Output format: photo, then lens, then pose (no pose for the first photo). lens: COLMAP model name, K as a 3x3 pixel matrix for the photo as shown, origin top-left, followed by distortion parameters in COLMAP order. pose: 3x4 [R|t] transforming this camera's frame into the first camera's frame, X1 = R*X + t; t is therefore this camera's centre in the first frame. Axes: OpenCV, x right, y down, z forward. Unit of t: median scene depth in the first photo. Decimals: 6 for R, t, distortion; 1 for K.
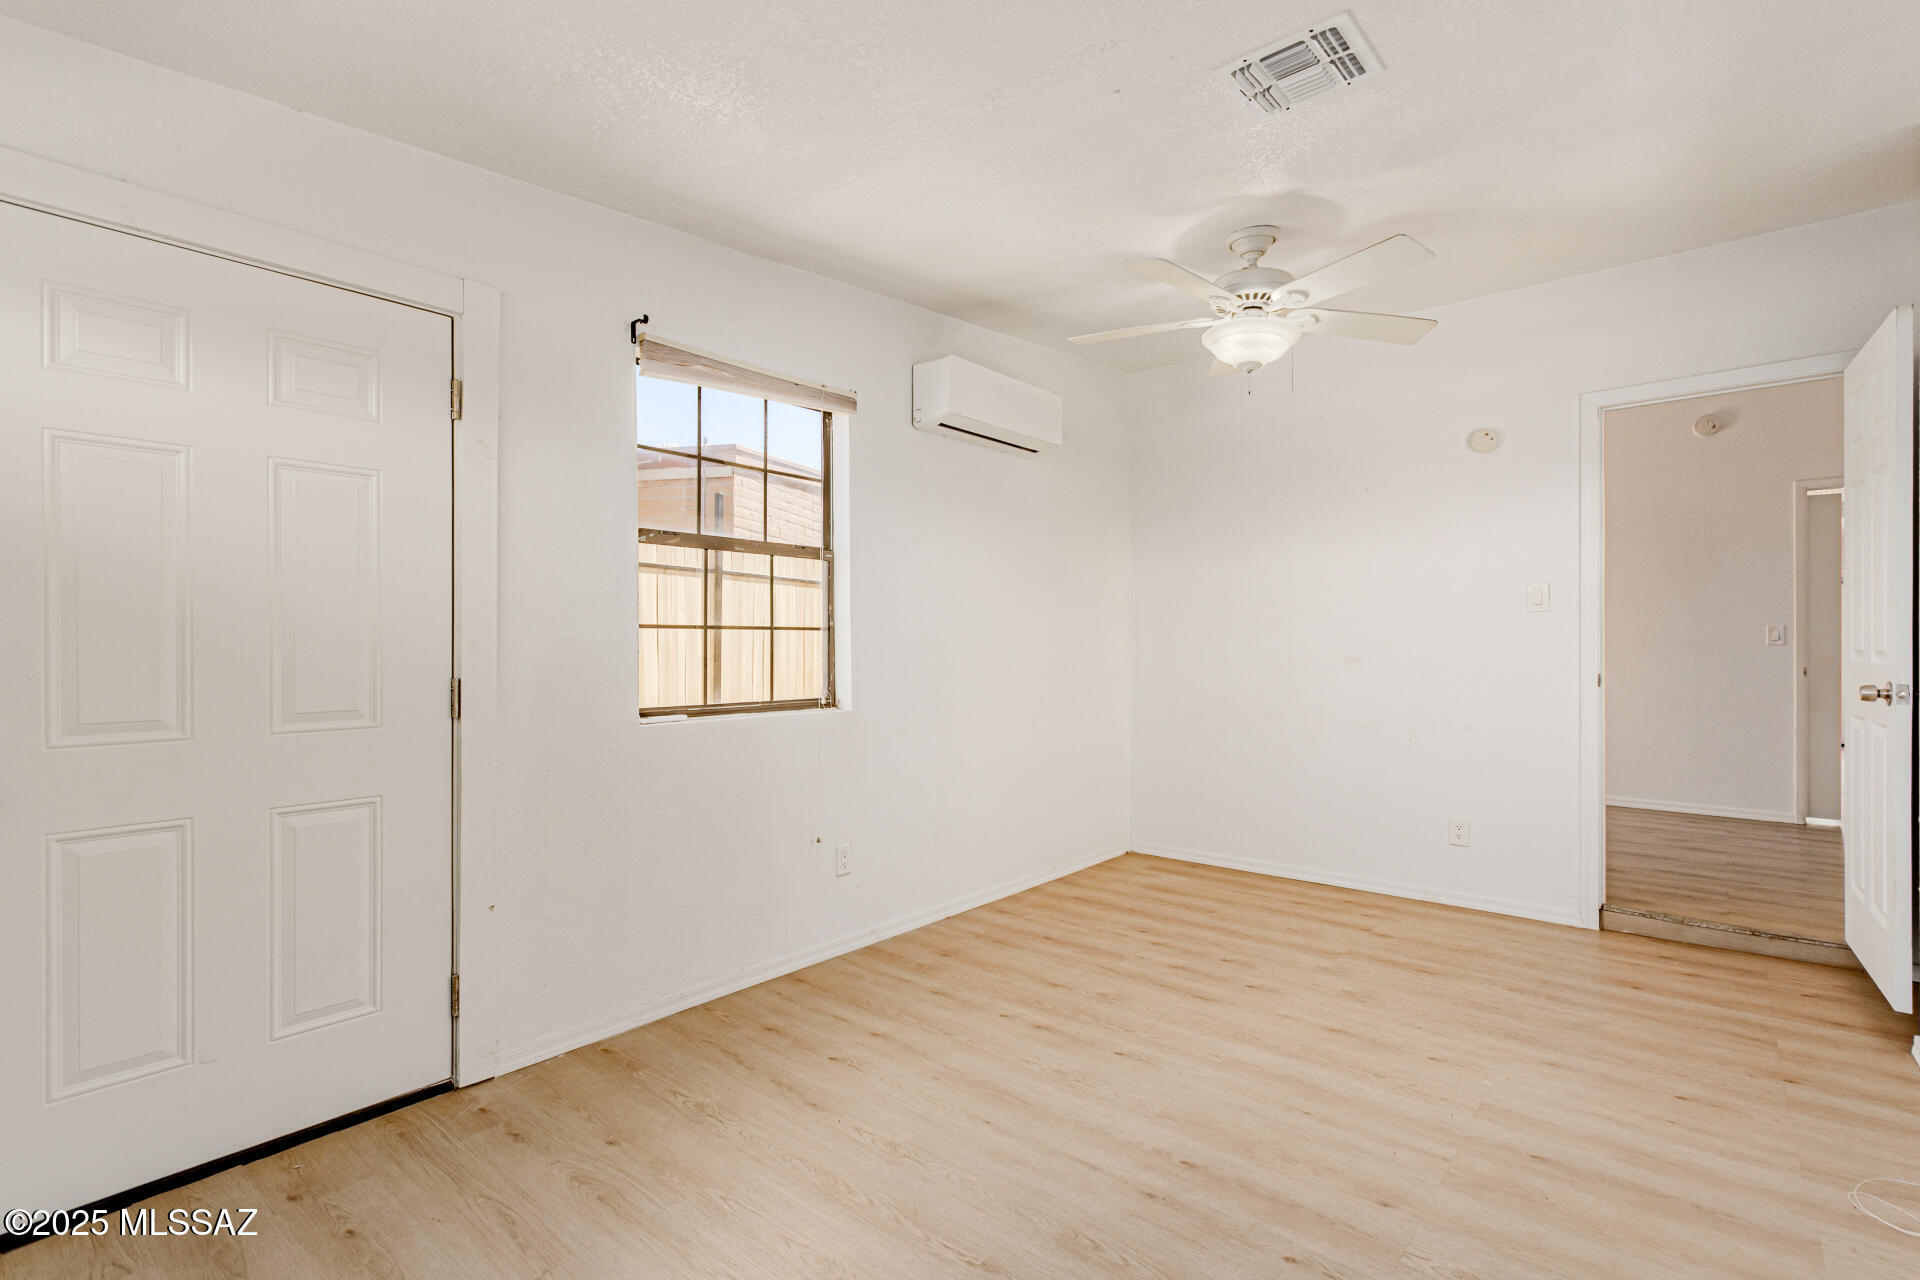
lens RADIAL K [[892.6, 0, 953.7], [0, 892.6, 636.1], [0, 0, 1]] dist [0.003206, -0.000755]
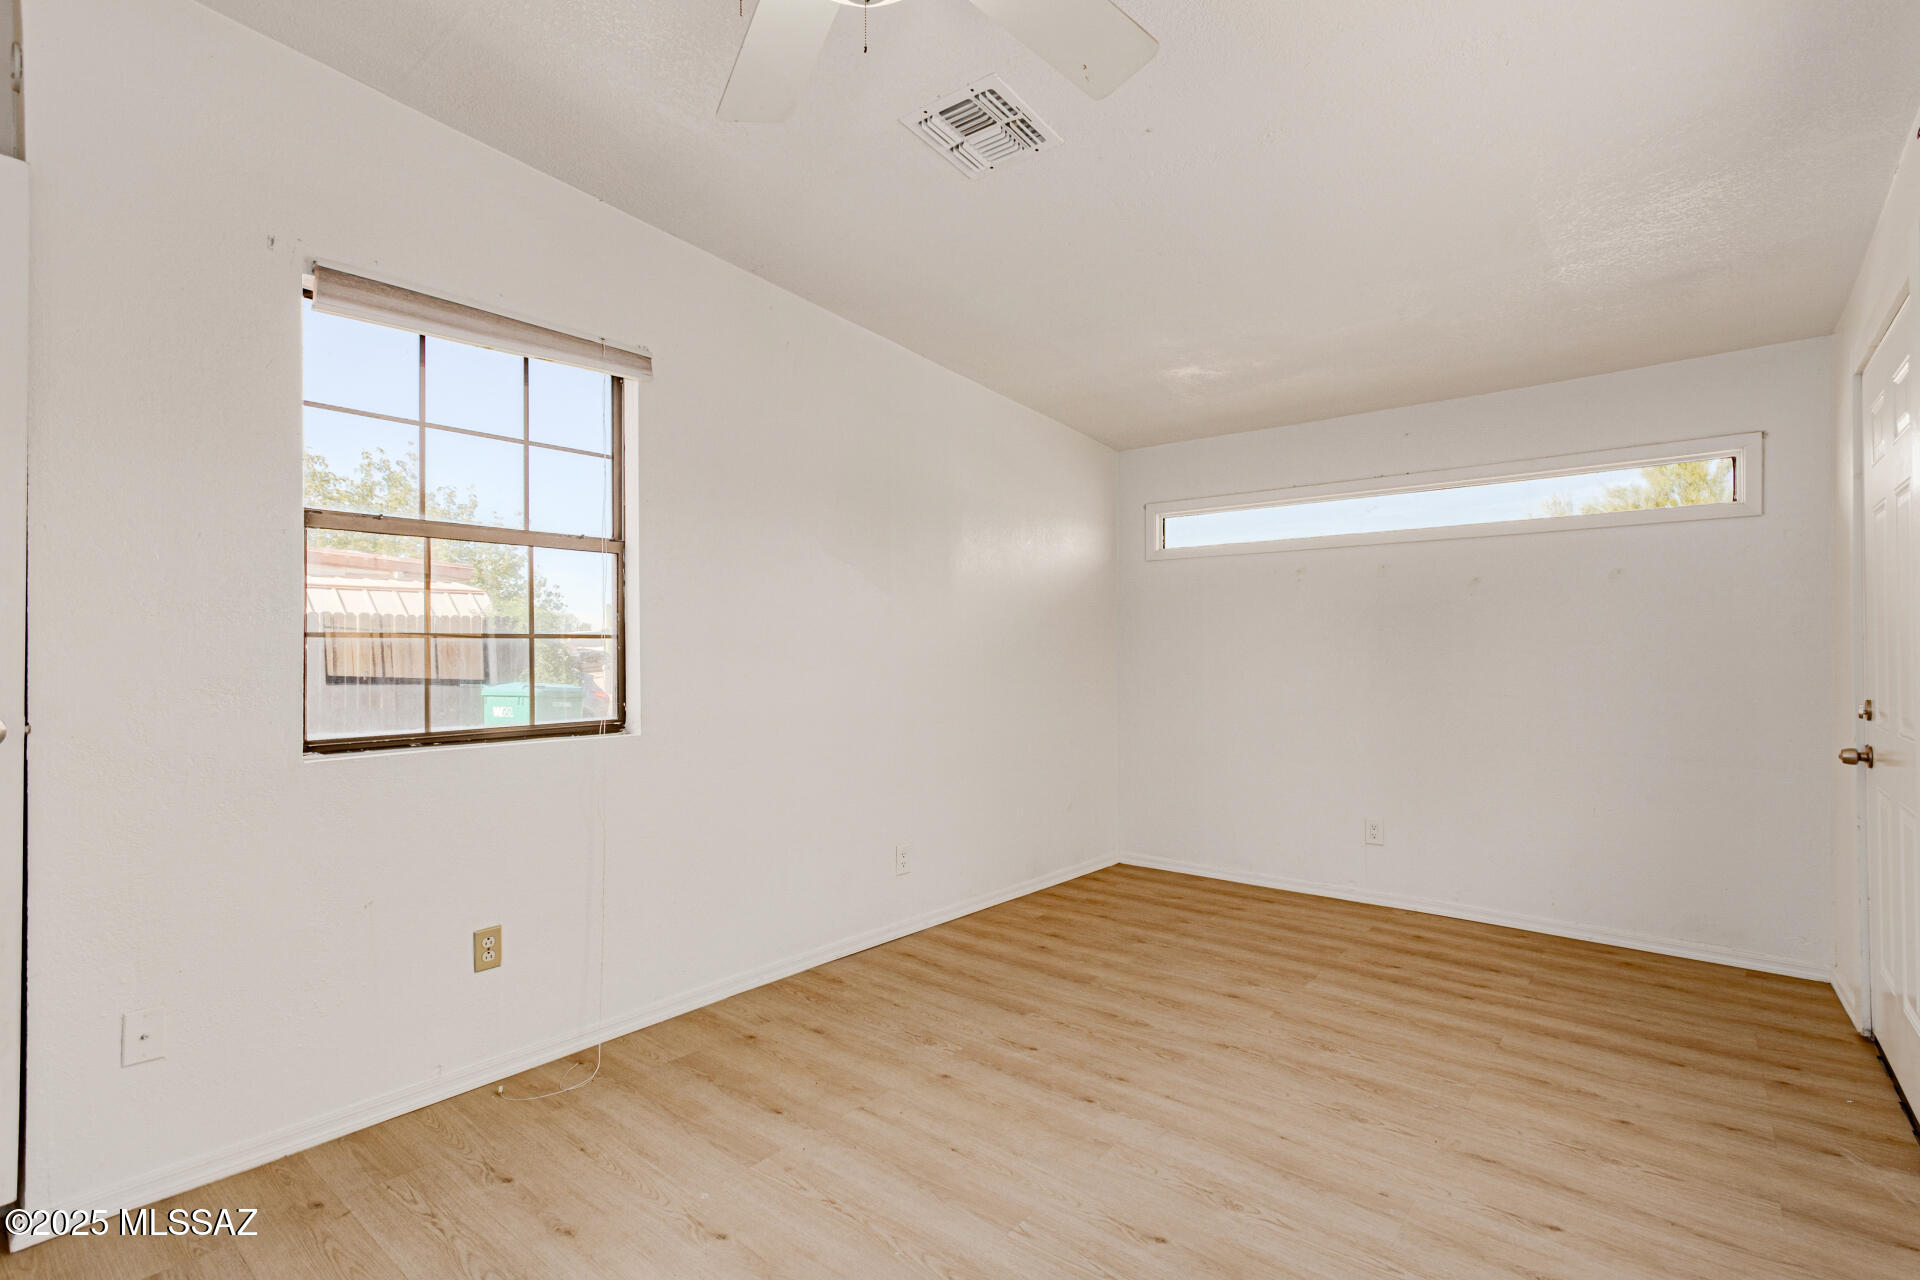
lens RADIAL K [[892.6, 0, 956.8], [0, 892.6, 645.3], [0, 0, 1]] dist [0.003206, -0.000755]
pose [[-0.999820, 0.001254, -0.018925, 0.299731], [0.001673, 0.999753, -0.022144, 0.014526], [0.018893, -0.022172, -0.999576, 1.431943]]
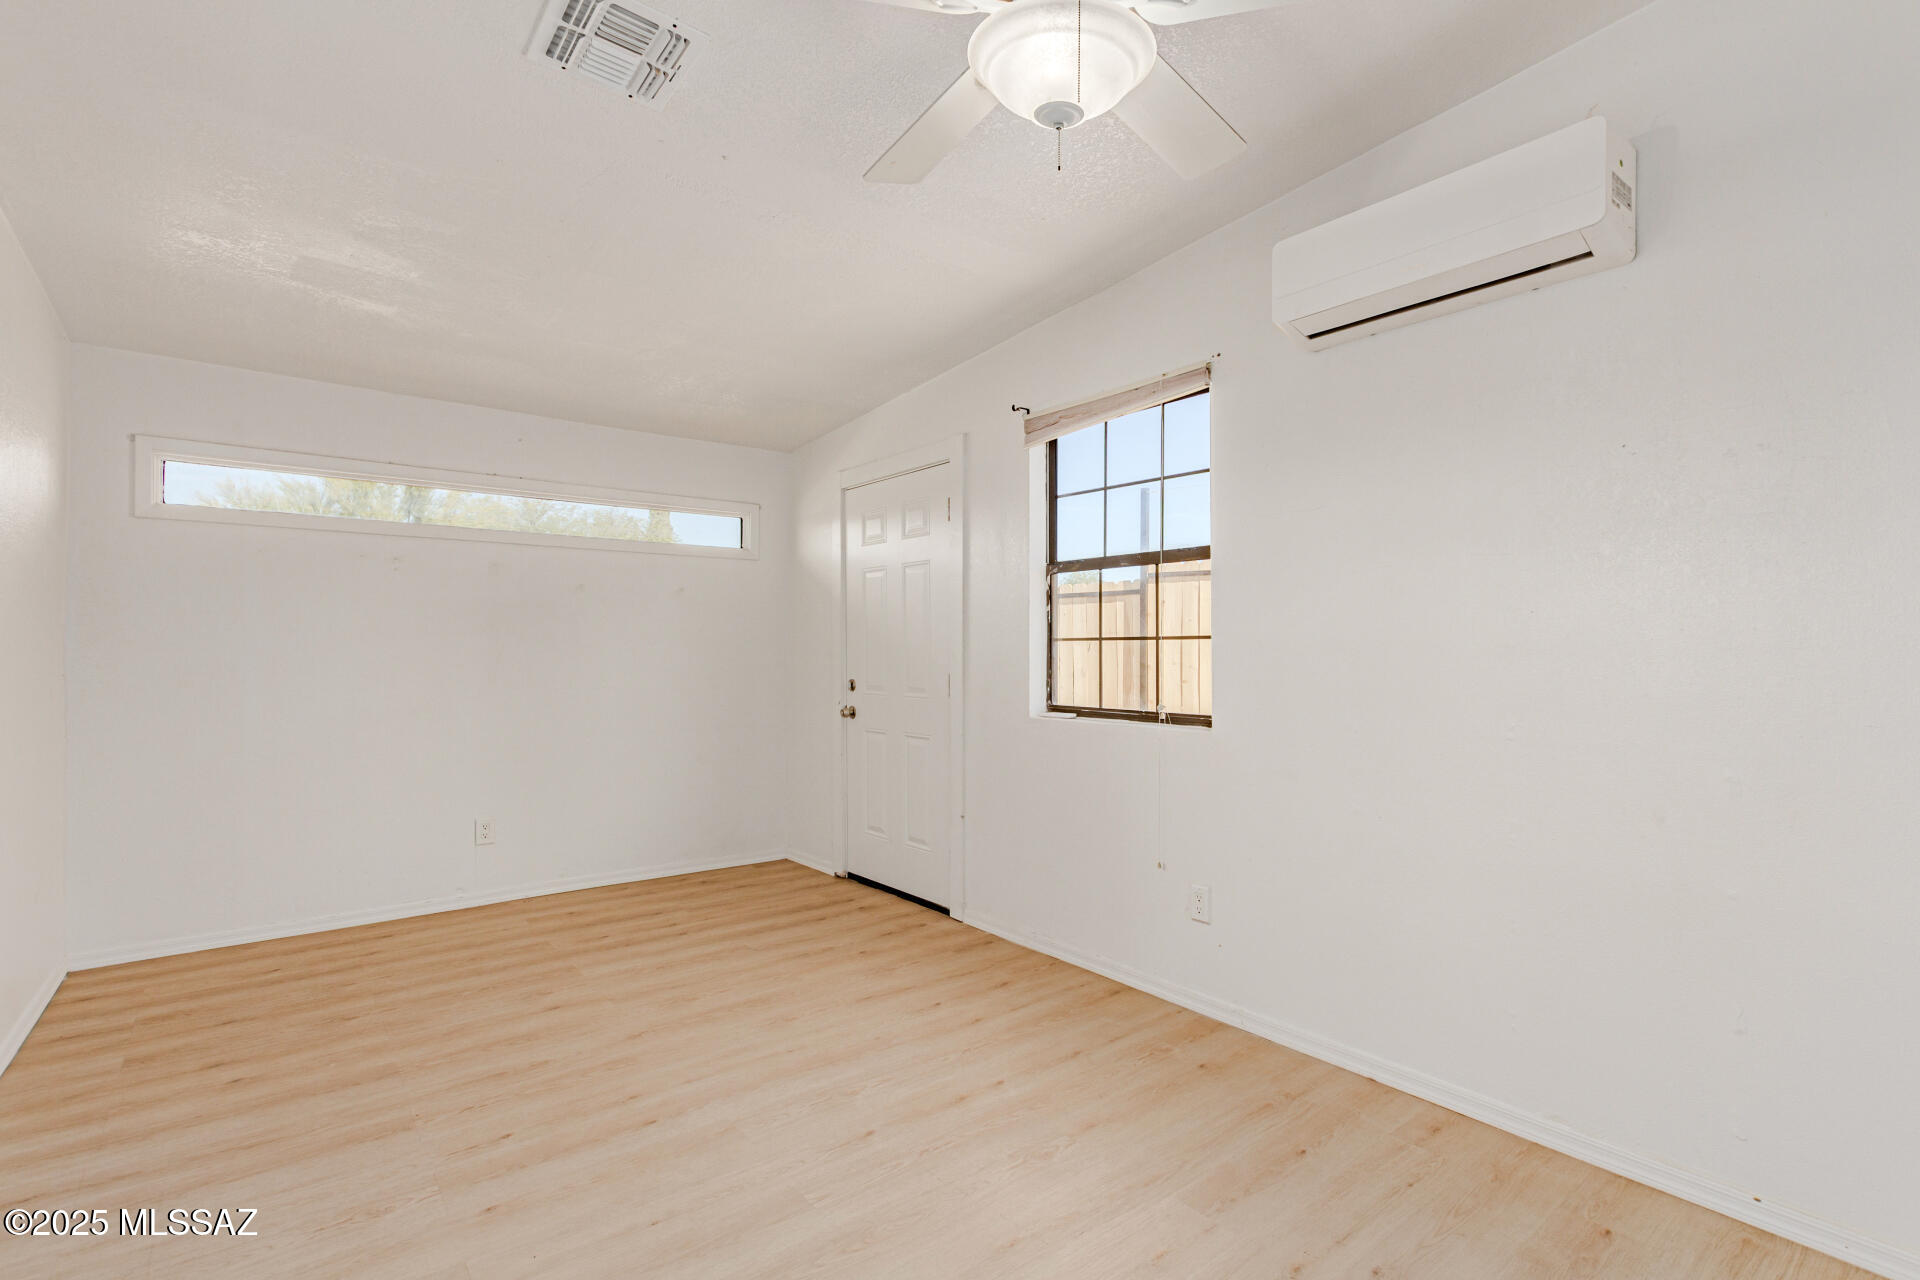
lens RADIAL K [[892.6, 0, 1003.0], [0, 892.6, 637.0], [0, 0, 1]] dist [0.003206, -0.000755]
pose [[-0.162351, -0.015671, -0.986609, 0.853985], [0.008414, 0.999816, -0.017265, 0.006097], [0.986697, -0.011104, -0.162189, 1.066079]]
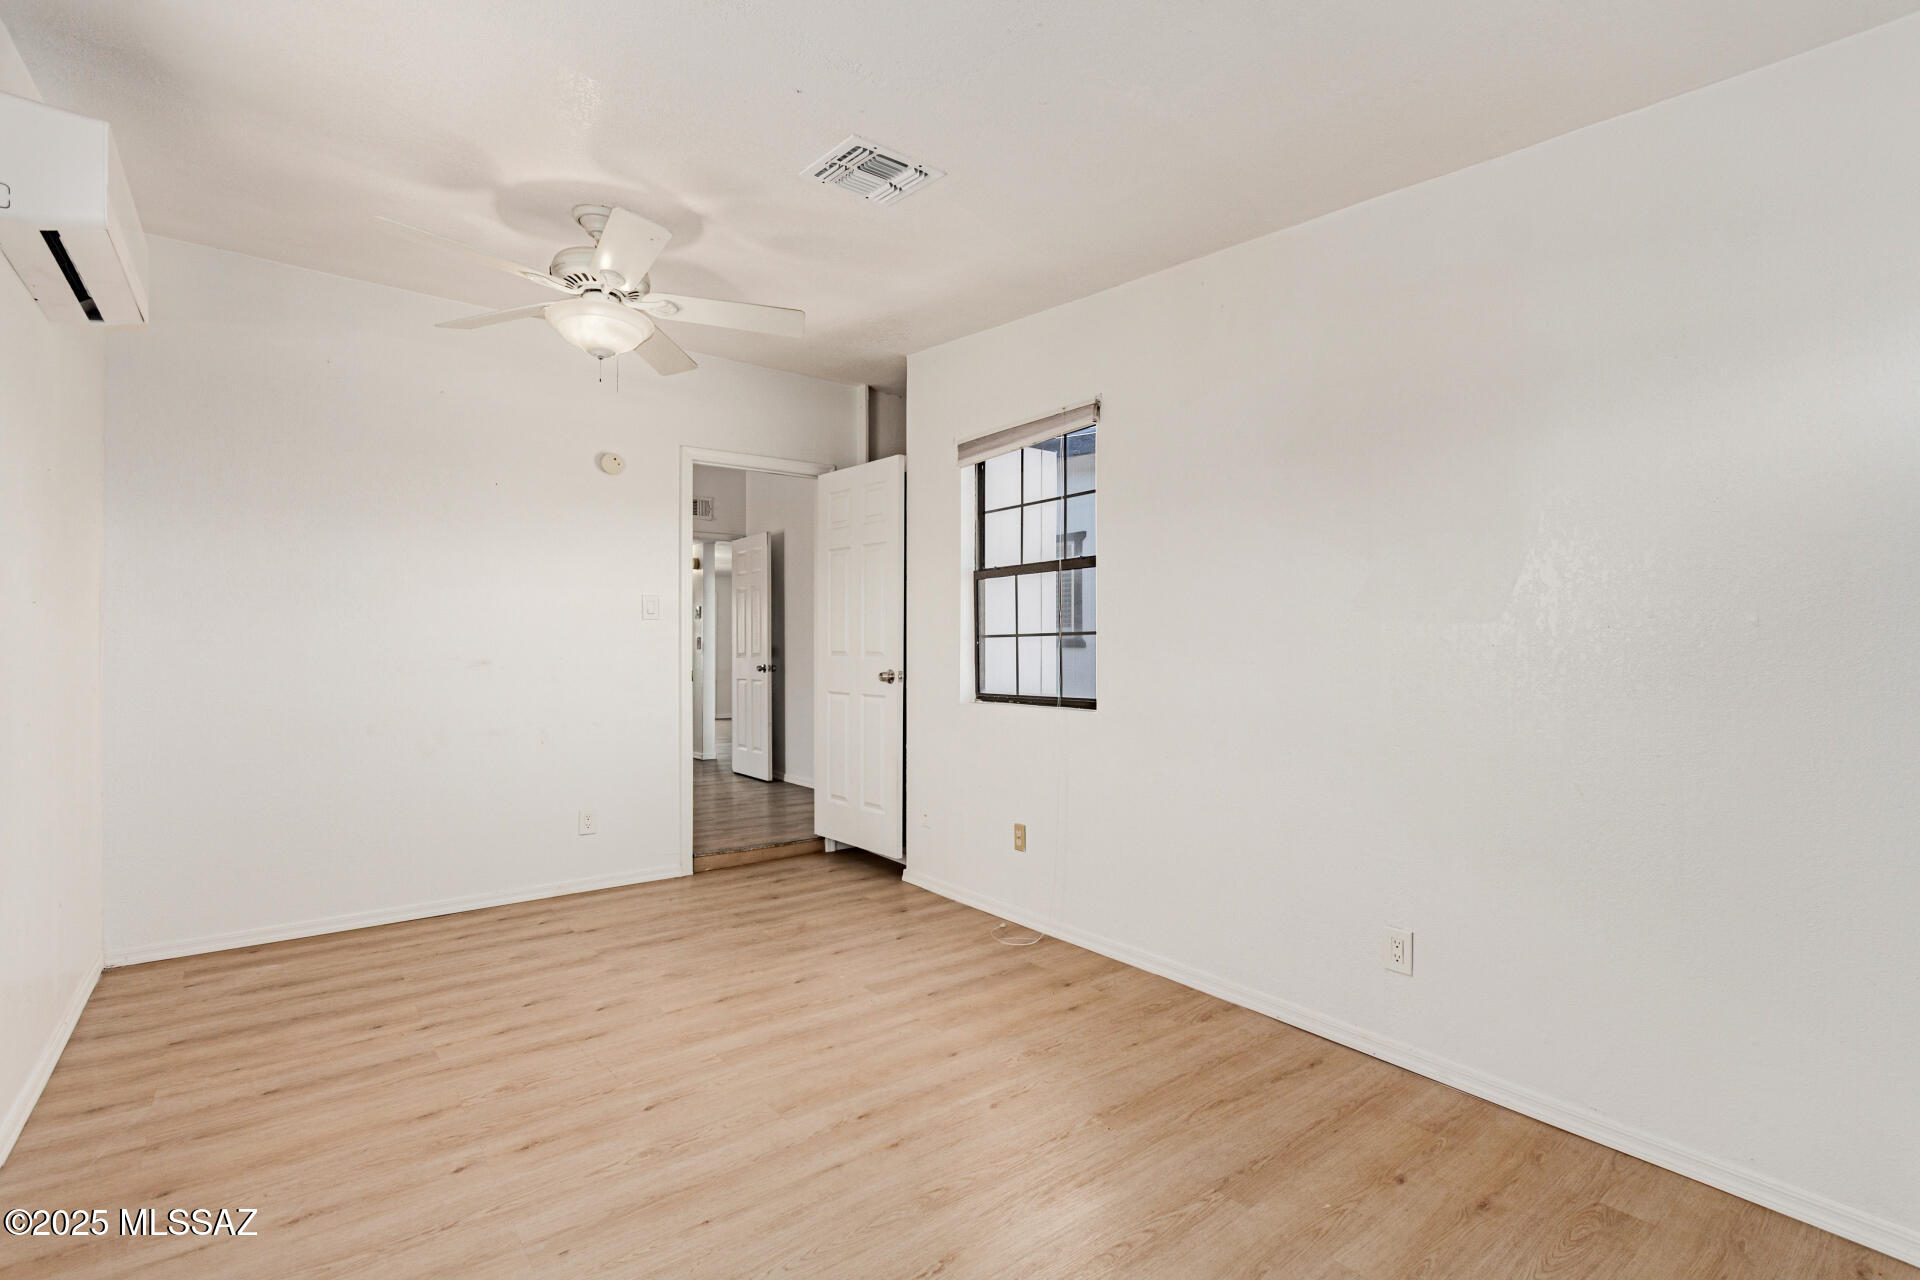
lens RADIAL K [[892.6, 0, 995.2], [0, 892.6, 639.3], [0, 0, 1]] dist [0.003206, -0.000755]
pose [[0.180968, 0.011399, 0.983423, -0.529221], [-0.011896, 0.999885, -0.009401, 0.004838], [-0.983417, -0.009998, 0.181083, 0.423899]]
